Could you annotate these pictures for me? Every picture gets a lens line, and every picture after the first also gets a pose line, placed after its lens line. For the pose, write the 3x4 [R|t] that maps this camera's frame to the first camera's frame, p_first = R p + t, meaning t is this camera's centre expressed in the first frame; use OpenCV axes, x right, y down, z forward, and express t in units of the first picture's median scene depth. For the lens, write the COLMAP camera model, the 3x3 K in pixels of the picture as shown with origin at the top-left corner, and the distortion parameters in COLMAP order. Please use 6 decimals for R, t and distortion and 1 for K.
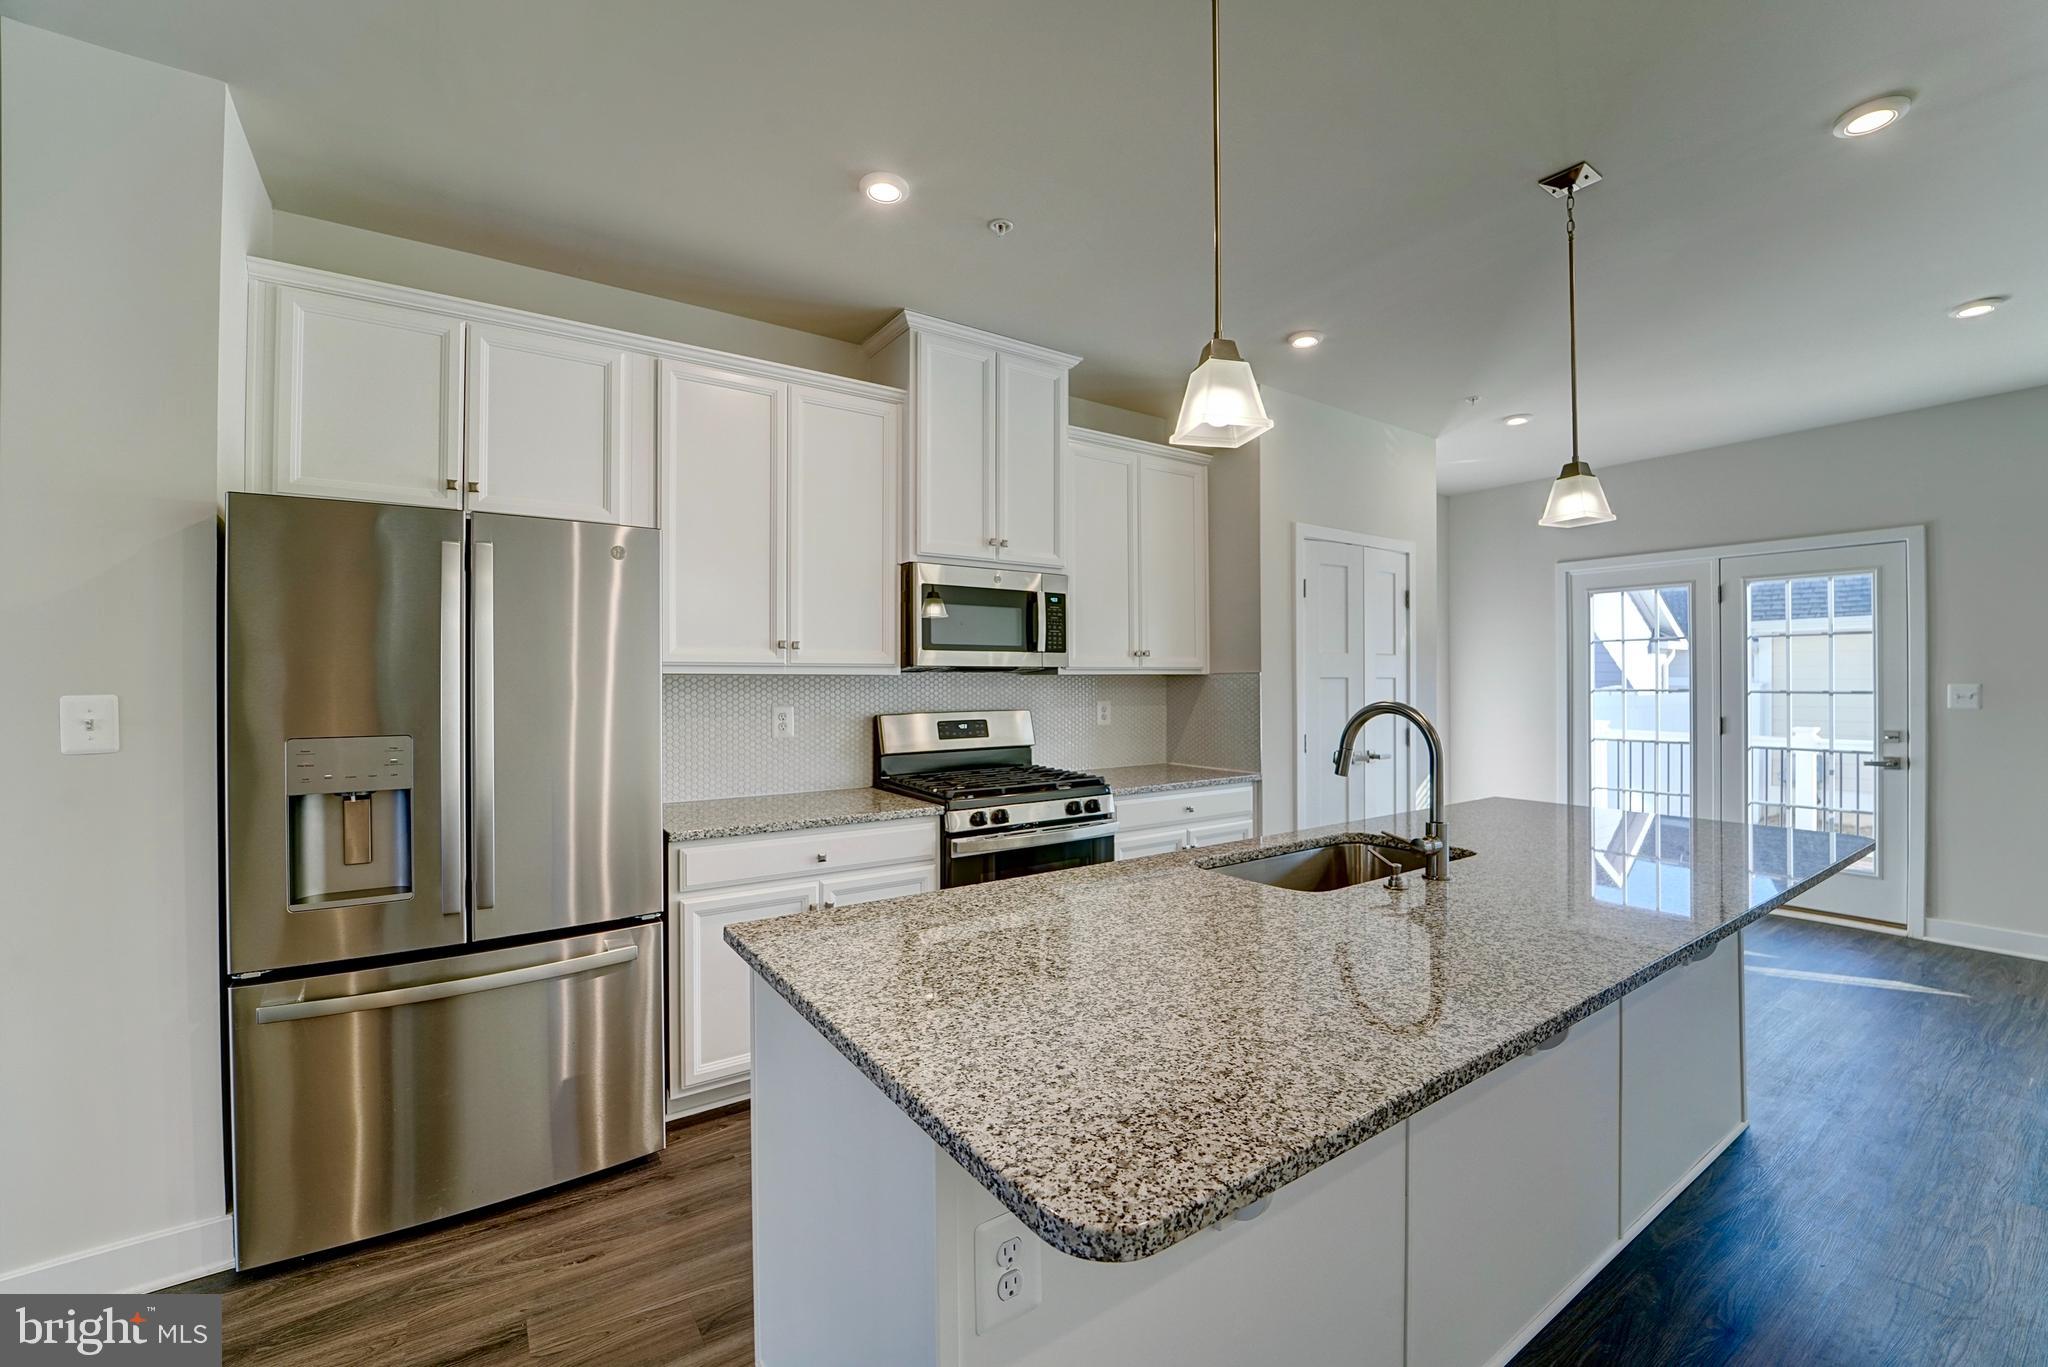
lens RADIAL K [[830.9, 0, 1032.2], [0, 830.9, 681.4], [0, 0, 1]] dist [-0.028593, 0.003384]
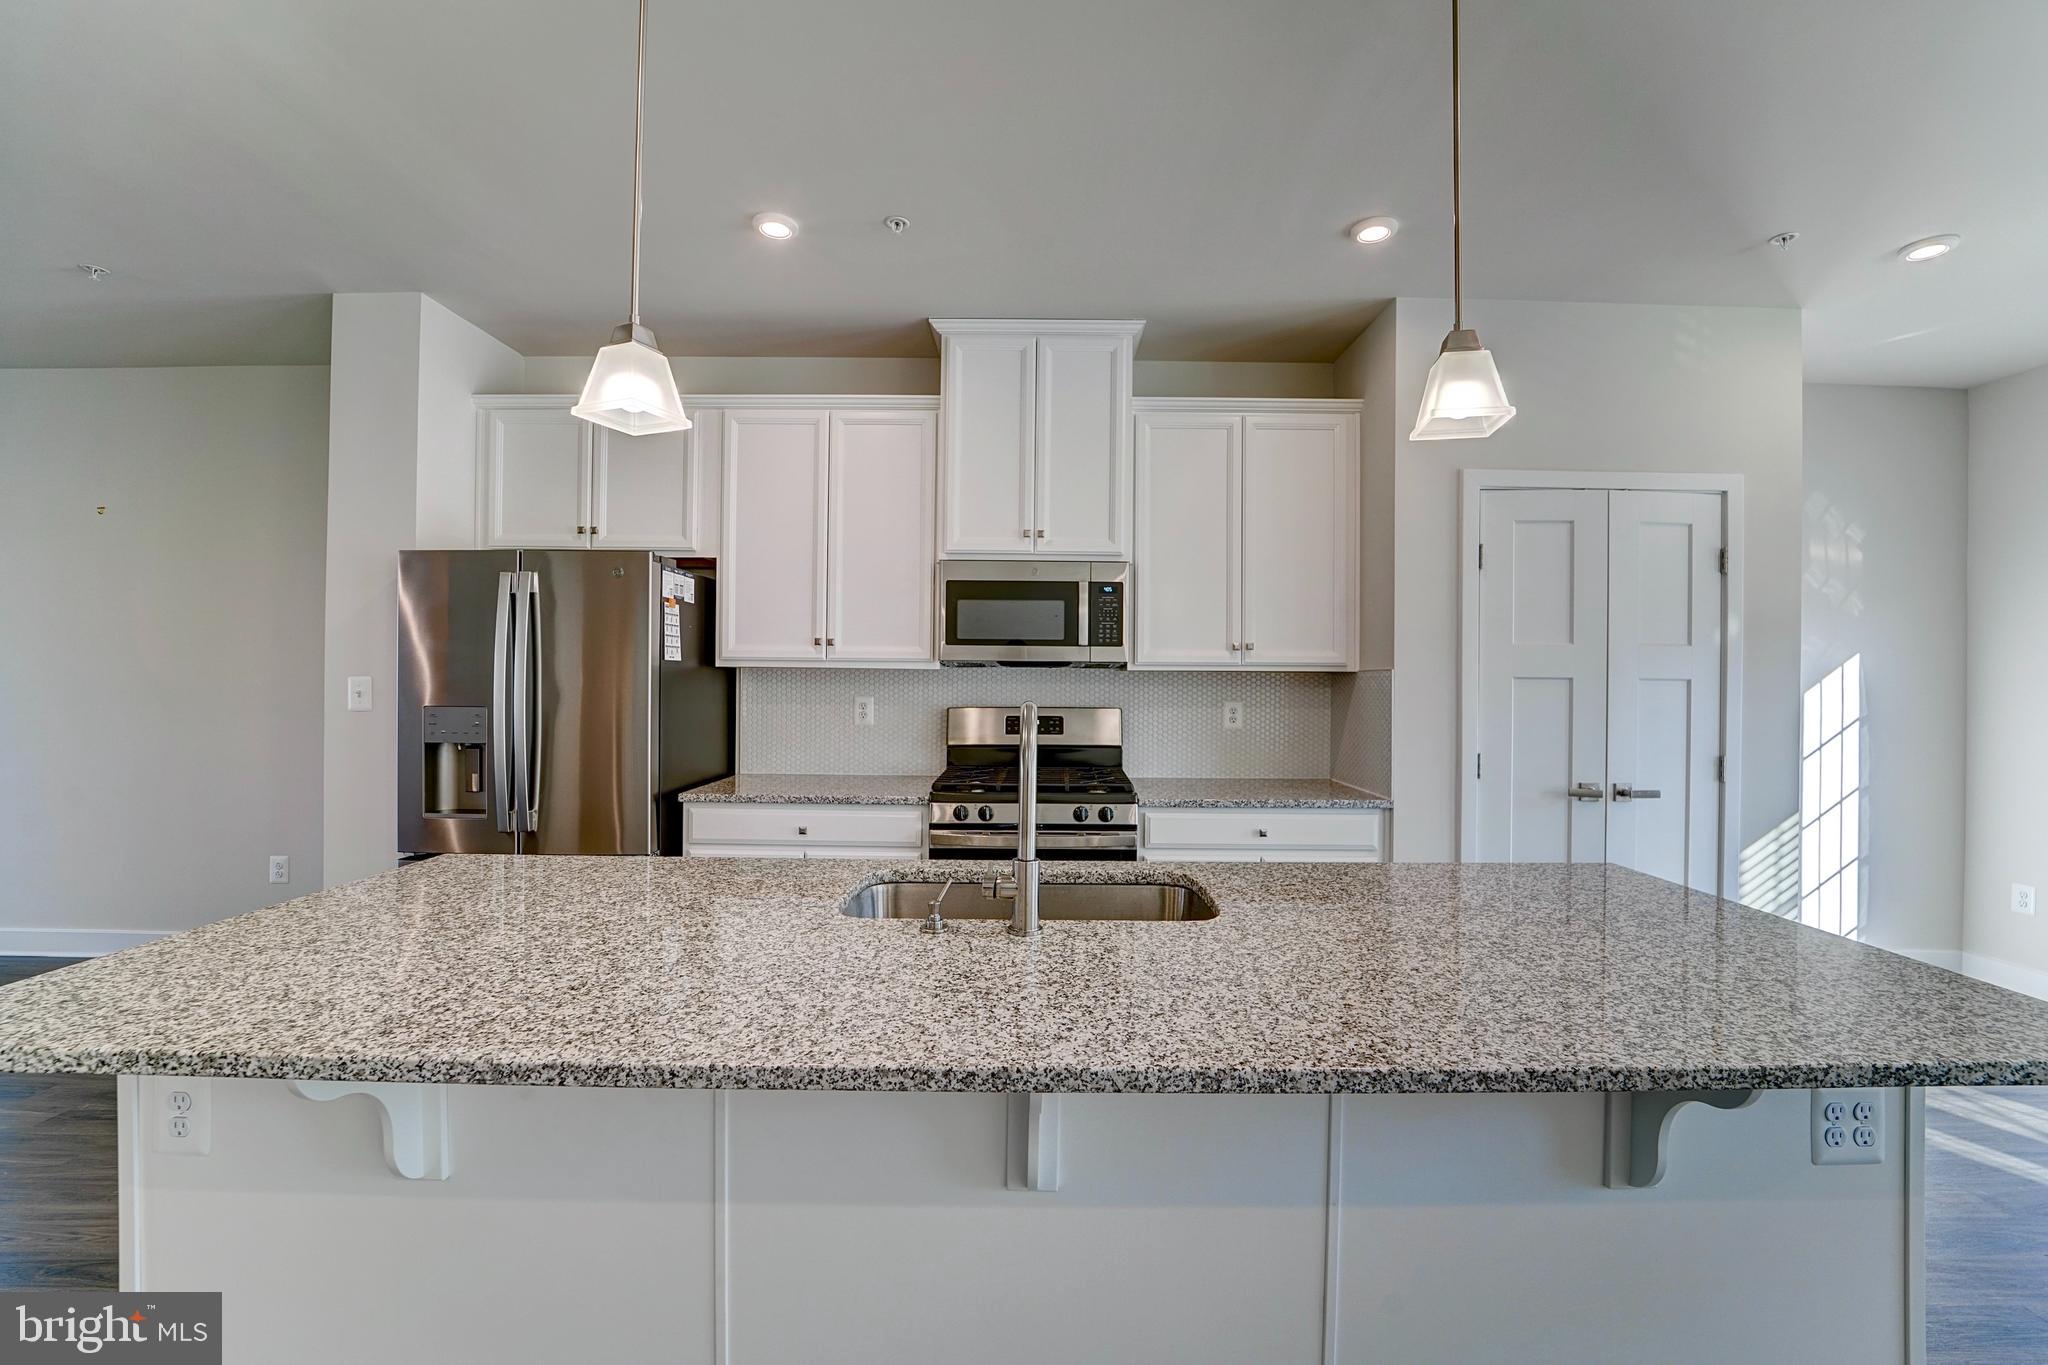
lens RADIAL K [[830.9, 0, 1032.2], [0, 830.9, 680.4], [0, 0, 1]] dist [-0.028593, 0.003384]
pose [[0.823490, 0.013096, -0.567180, 0.498262], [-0.012176, 0.999911, 0.005409, -0.000915], [0.567200, 0.002452, 0.823576, 0.194846]]
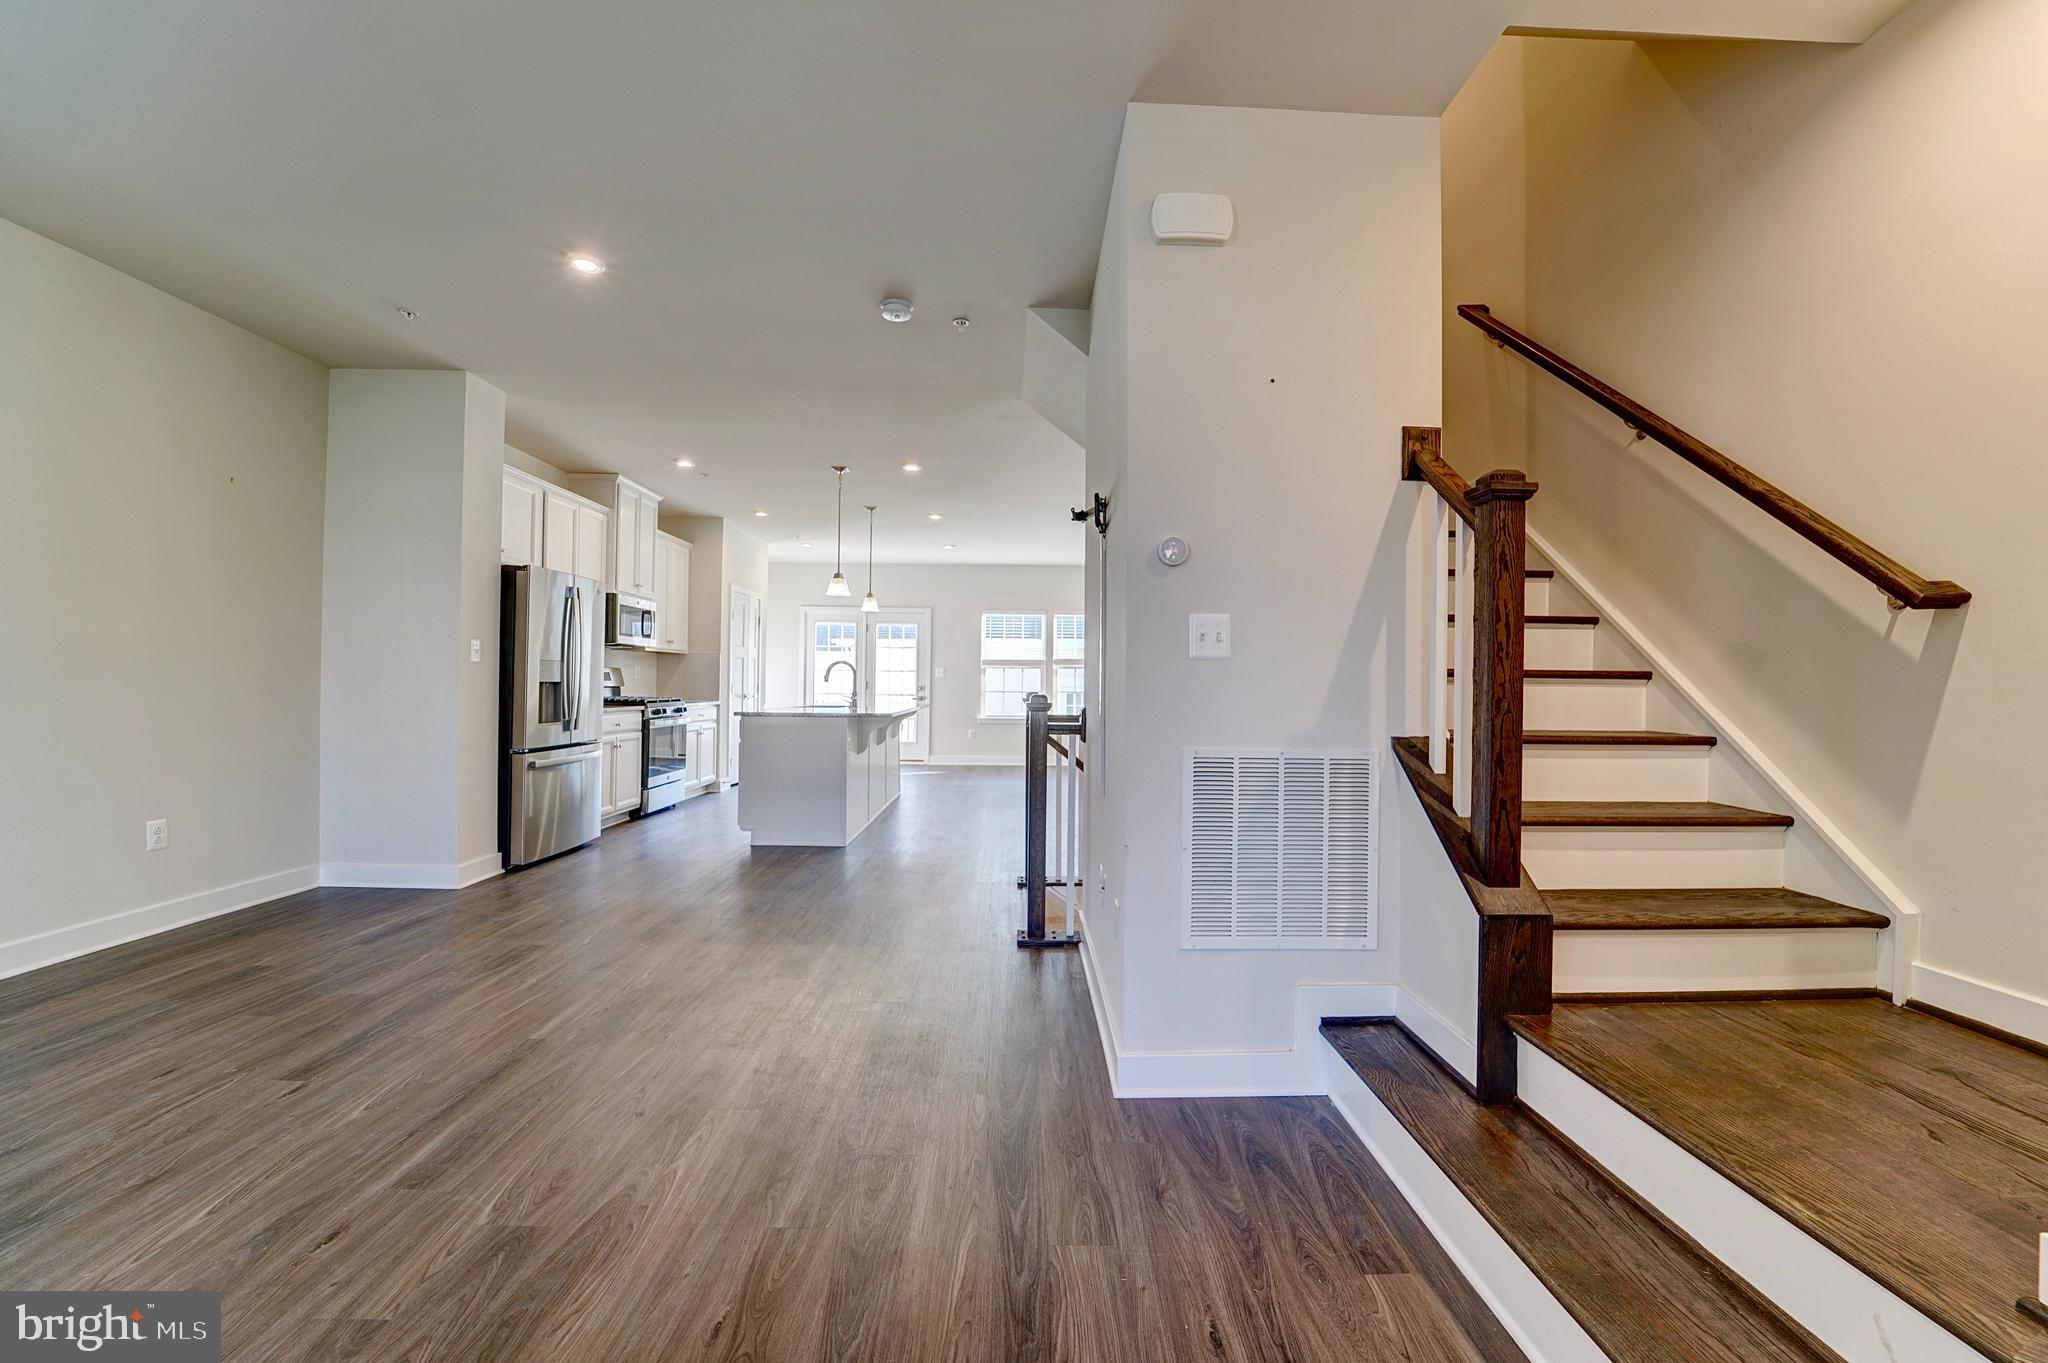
lens RADIAL K [[830.9, 0, 1032.2], [0, 830.9, 679.4], [0, 0, 1]] dist [-0.028593, 0.003384]
pose [[0.546862, 0.012334, 0.837132, -1.215464], [-0.010810, 0.999912, -0.007671, 0.072639], [-0.837153, -0.004854, 0.546948, -0.947820]]
